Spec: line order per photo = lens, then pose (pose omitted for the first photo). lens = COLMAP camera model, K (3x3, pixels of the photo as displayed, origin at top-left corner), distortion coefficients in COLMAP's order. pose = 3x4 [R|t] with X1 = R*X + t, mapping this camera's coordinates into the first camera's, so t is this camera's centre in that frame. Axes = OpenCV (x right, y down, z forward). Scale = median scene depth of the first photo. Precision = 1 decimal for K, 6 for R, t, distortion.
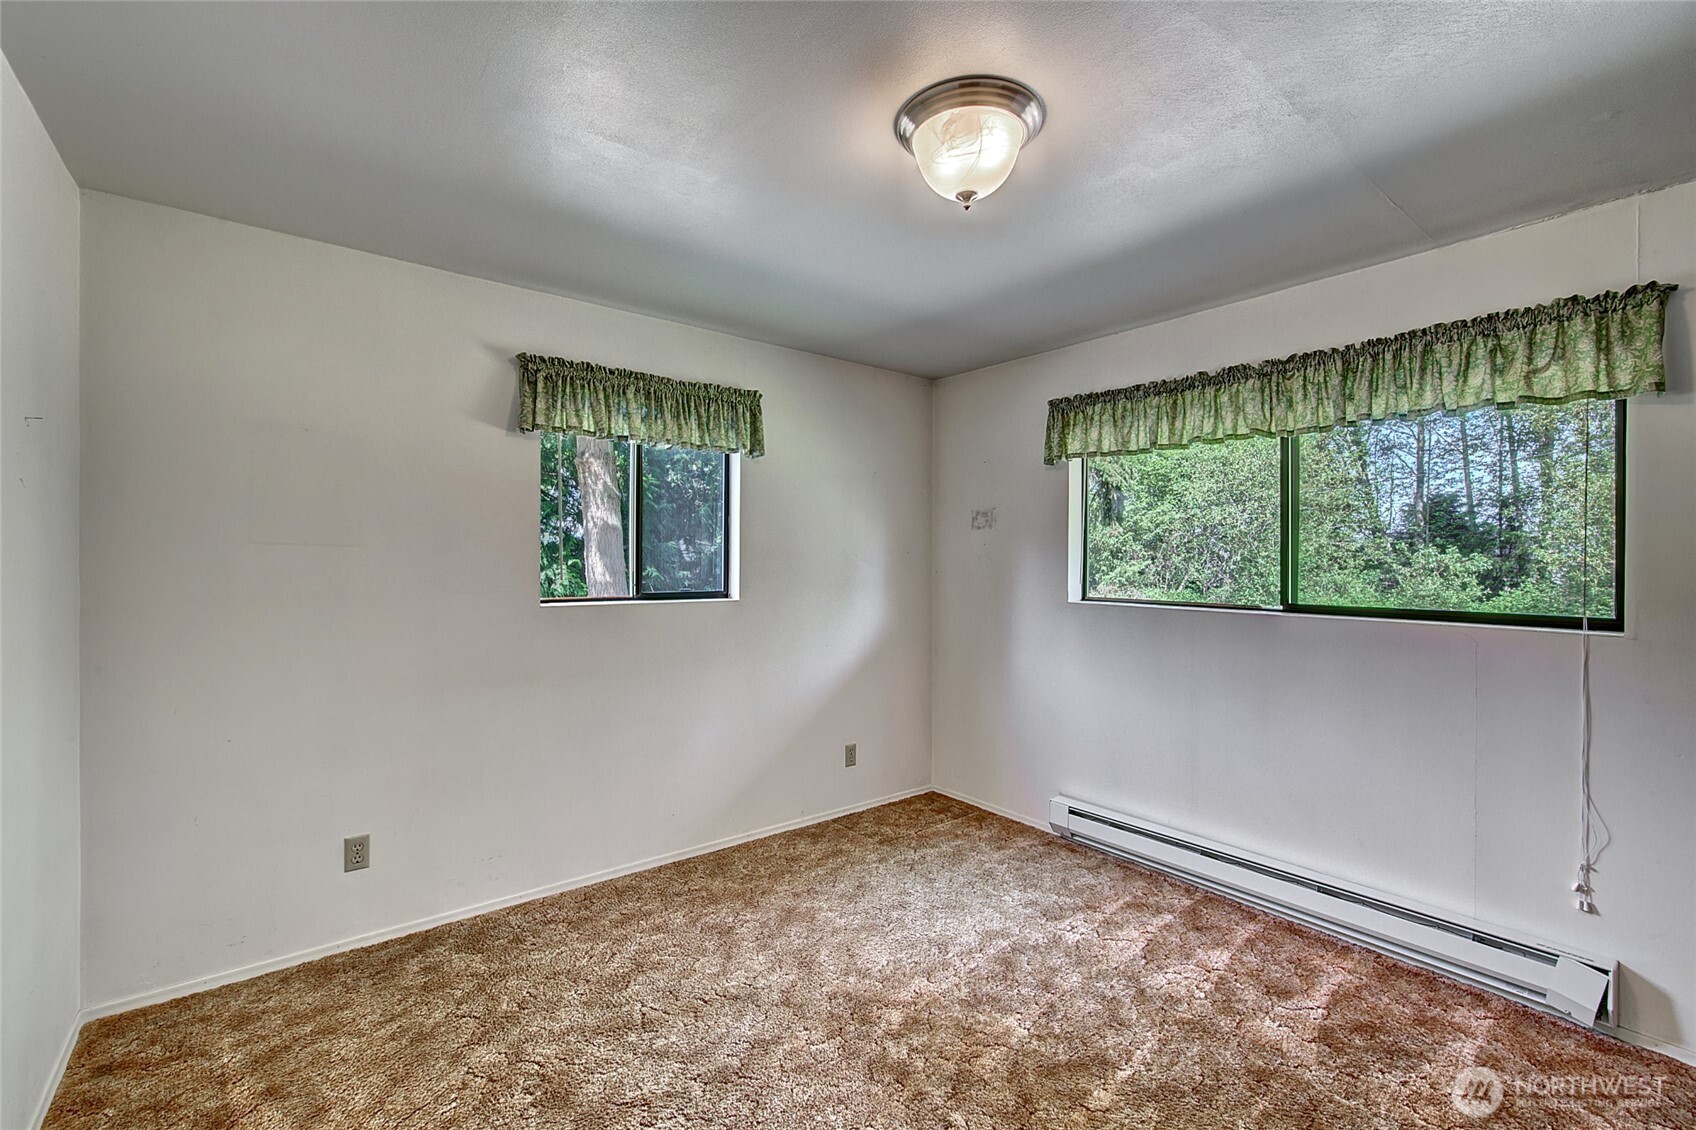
lens RADIAL K [[735.8, 0, 856.9], [0, 735.8, 559.3], [0, 0, 1]] dist [-0.014828, 0.011576]
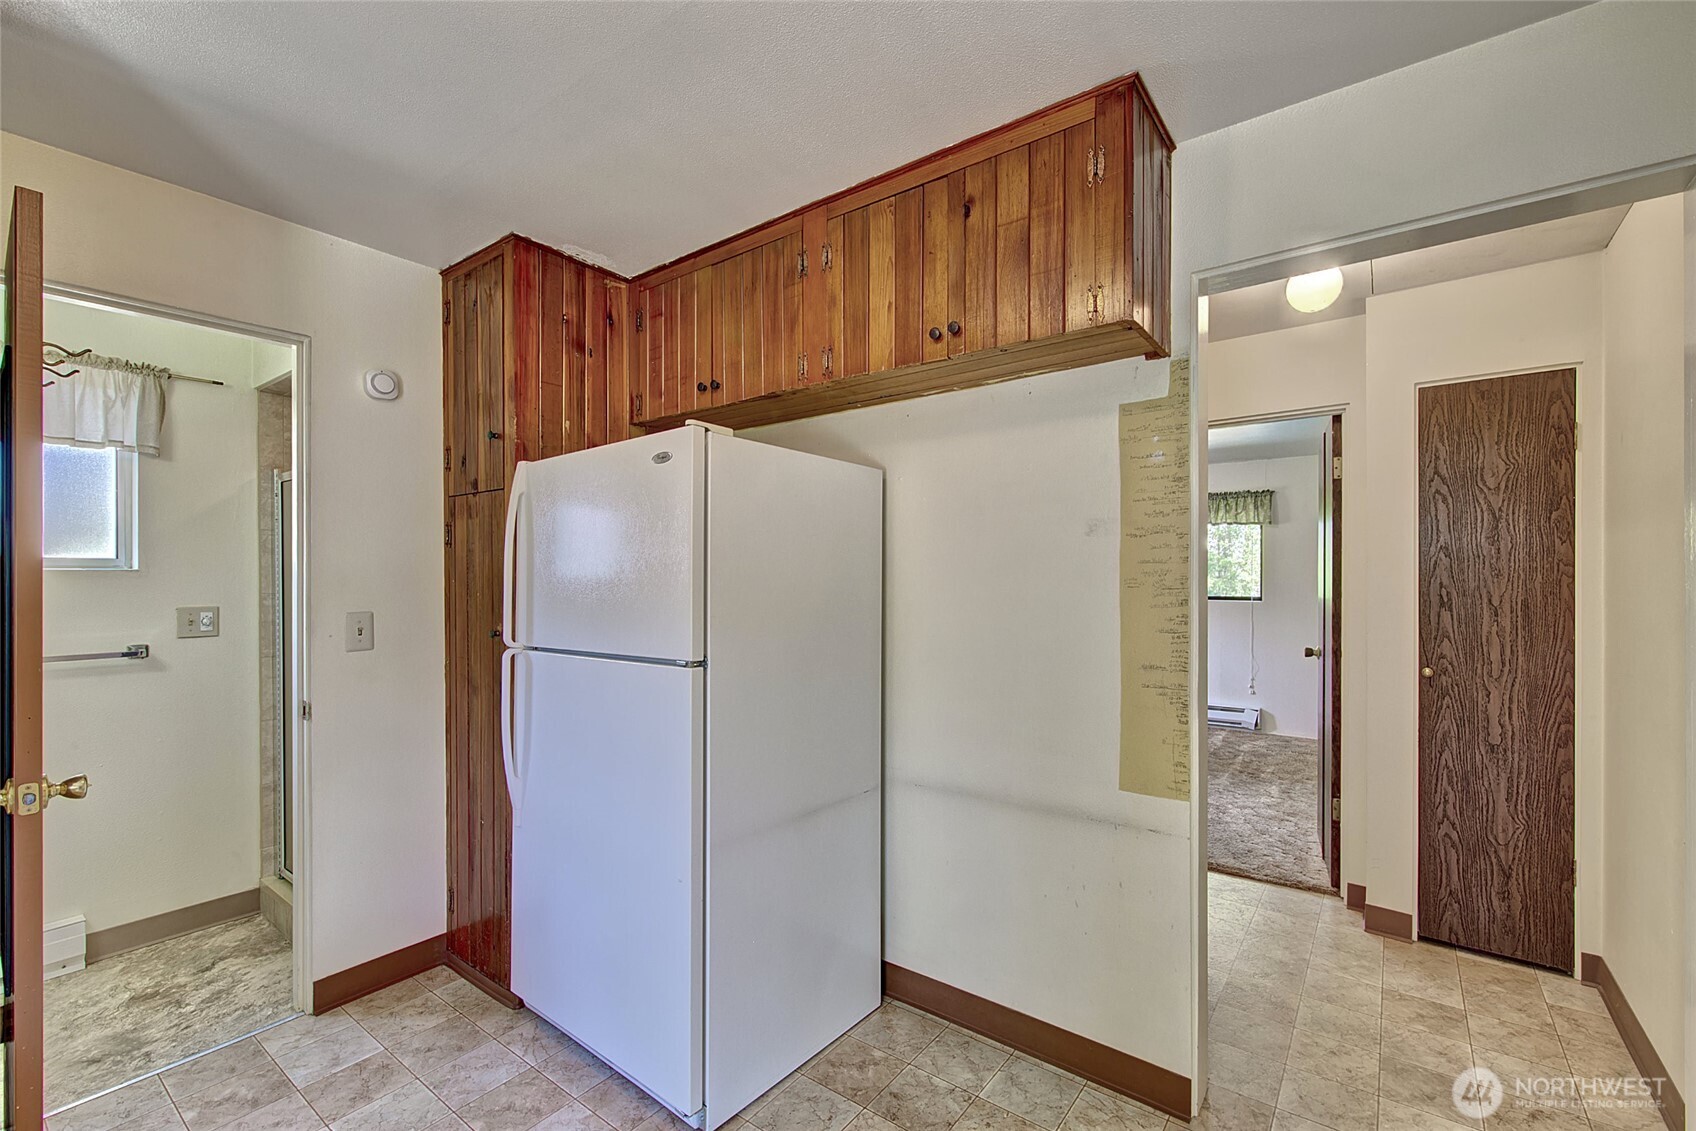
lens RADIAL K [[735.8, 0, 856.9], [0, 735.8, 559.8], [0, 0, 1]] dist [-0.014828, 0.011576]
pose [[0.965272, 0.011206, 0.261005, -1.318733], [-0.004686, 0.999662, -0.025589, 0.008694], [-0.261204, 0.023478, 0.964998, -1.438676]]
